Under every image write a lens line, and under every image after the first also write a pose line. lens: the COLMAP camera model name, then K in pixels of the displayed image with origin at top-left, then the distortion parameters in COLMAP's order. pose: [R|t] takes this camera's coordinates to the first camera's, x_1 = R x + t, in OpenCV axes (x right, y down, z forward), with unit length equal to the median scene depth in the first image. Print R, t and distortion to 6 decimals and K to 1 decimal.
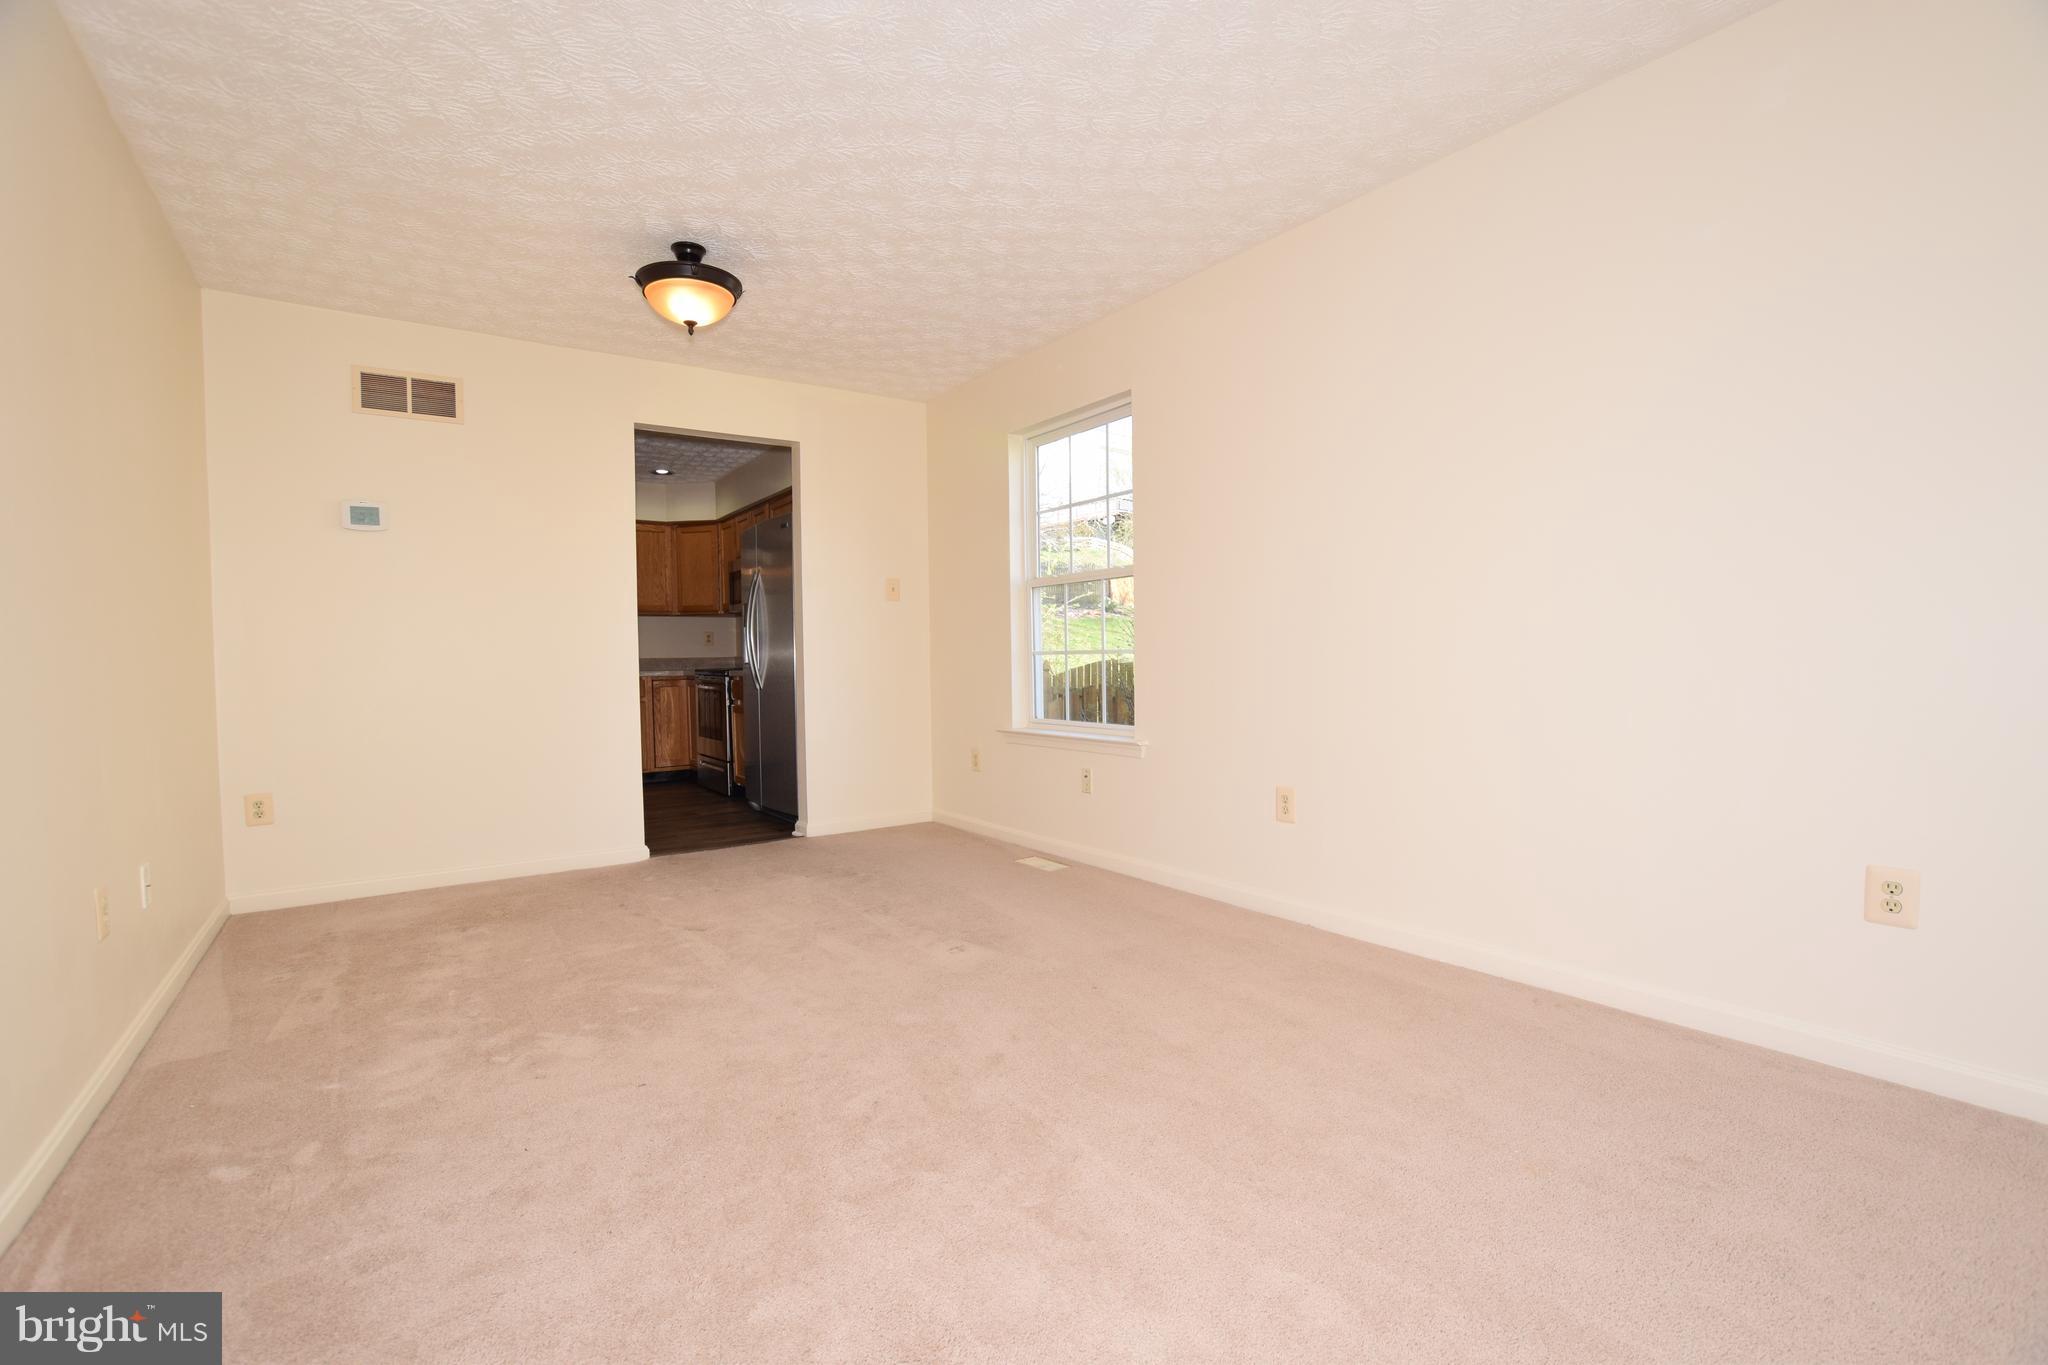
lens RADIAL K [[911.8, 0, 1014.2], [0, 911.8, 684.6], [0, 0, 1]] dist [-0.019076, -0.000010]
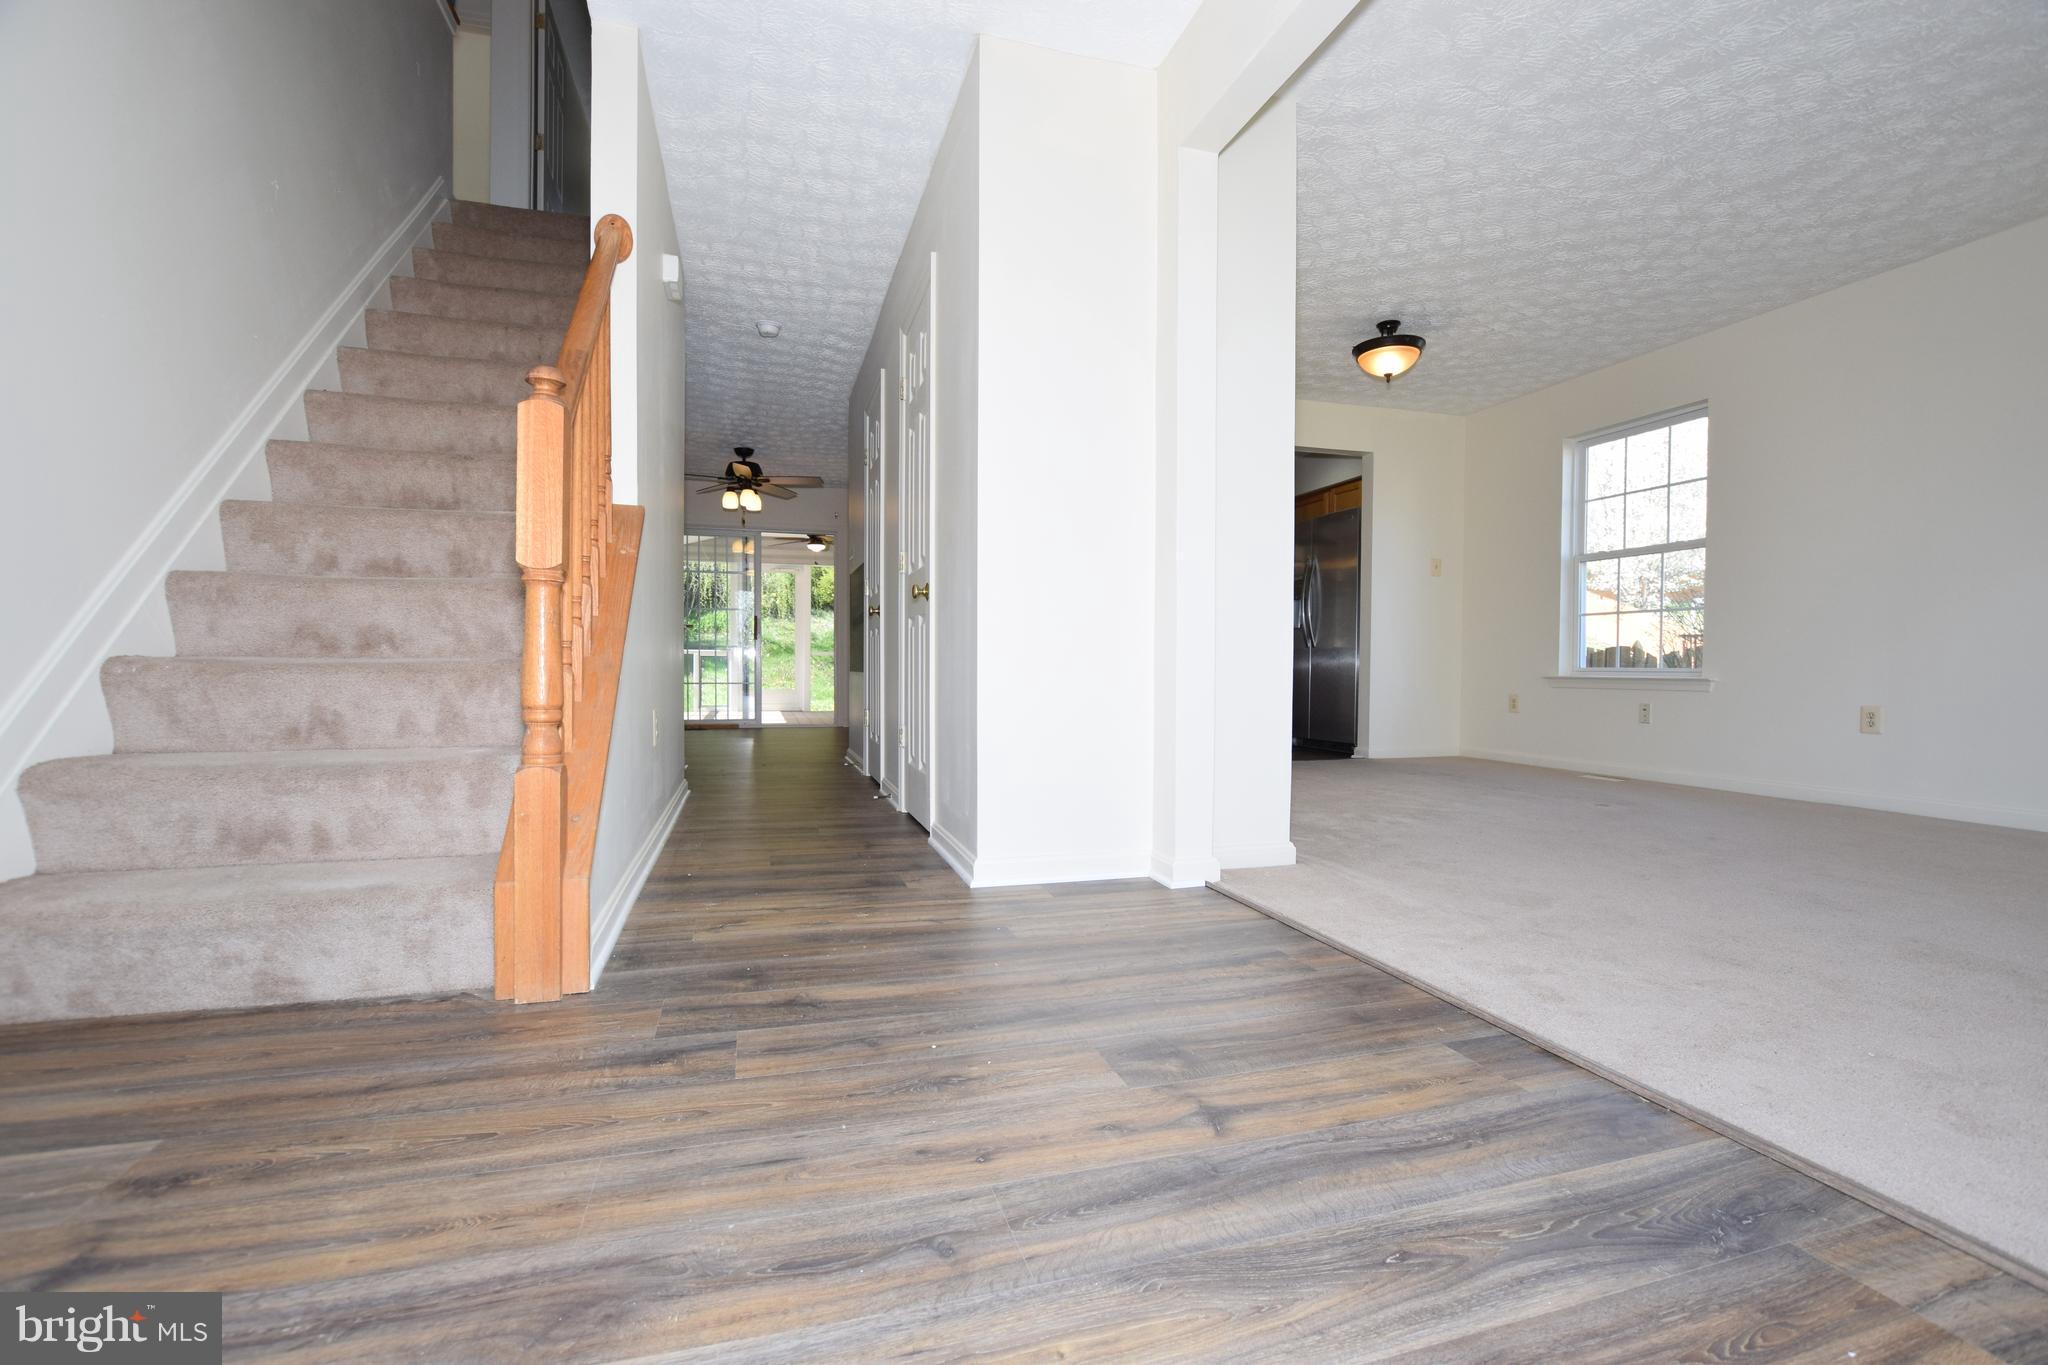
lens RADIAL K [[904.7, 0, 1020.9], [0, 904.7, 689.1], [0, 0, 1]] dist [-0.022916, 0.001552]
pose [[0.942905, 0.029191, -0.331780, -0.344192], [-0.029546, 0.999556, 0.003975, 0.100534], [0.331748, 0.006054, 0.943349, -0.468112]]
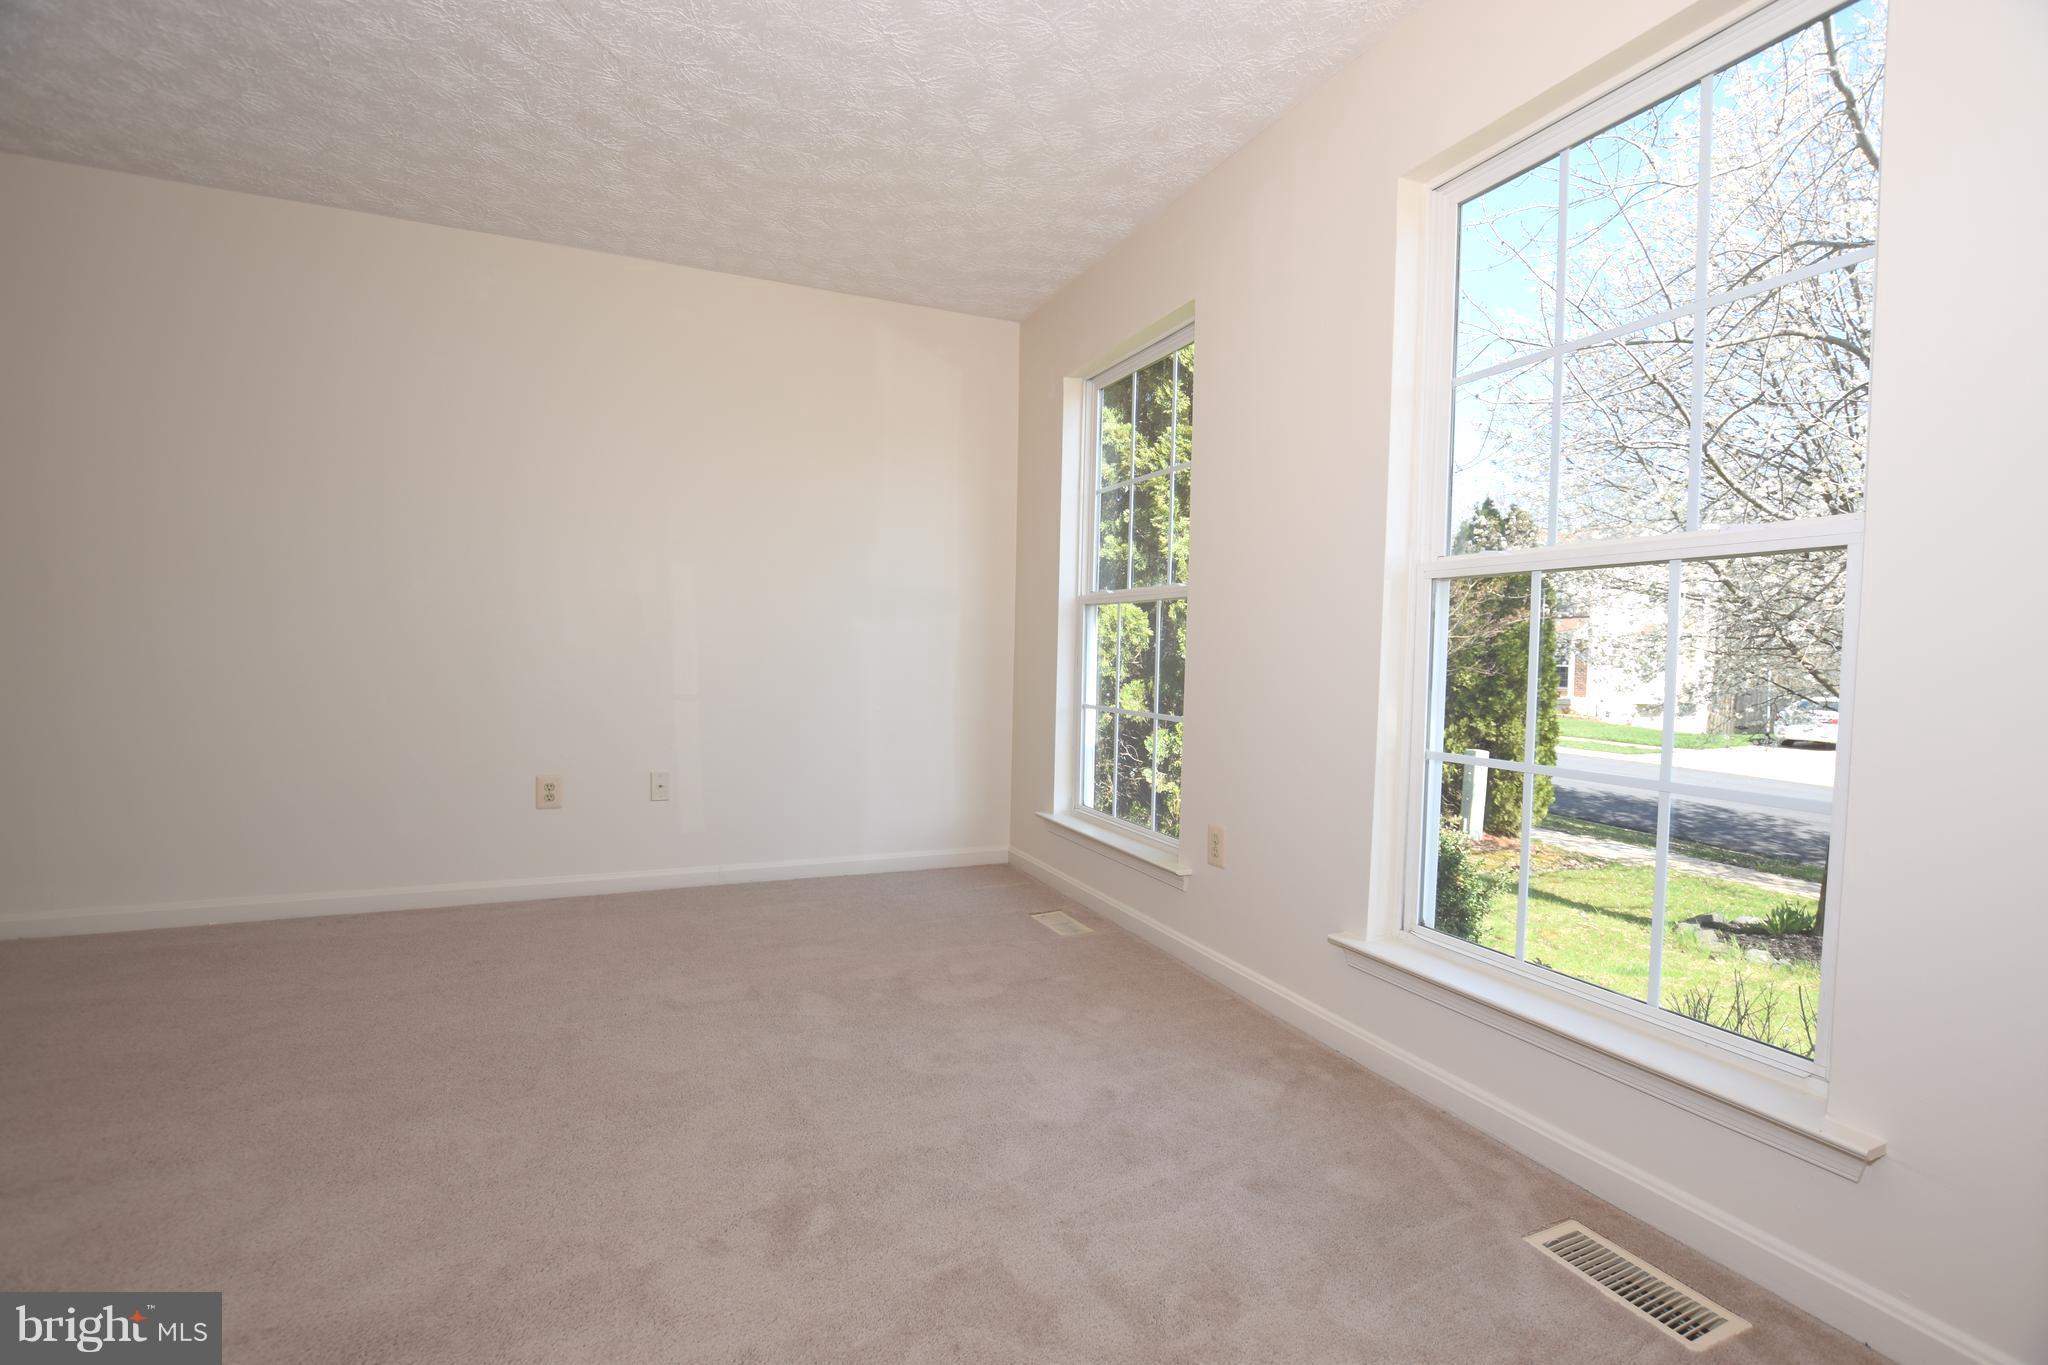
lens RADIAL K [[911.8, 0, 1014.2], [0, 911.8, 684.6], [0, 0, 1]] dist [-0.019076, -0.000010]
pose [[0.218180, -0.020091, 0.975702, -0.255186], [0.001837, 0.999795, 0.020177, -0.000851], [-0.975907, -0.002610, 0.218172, -0.122857]]
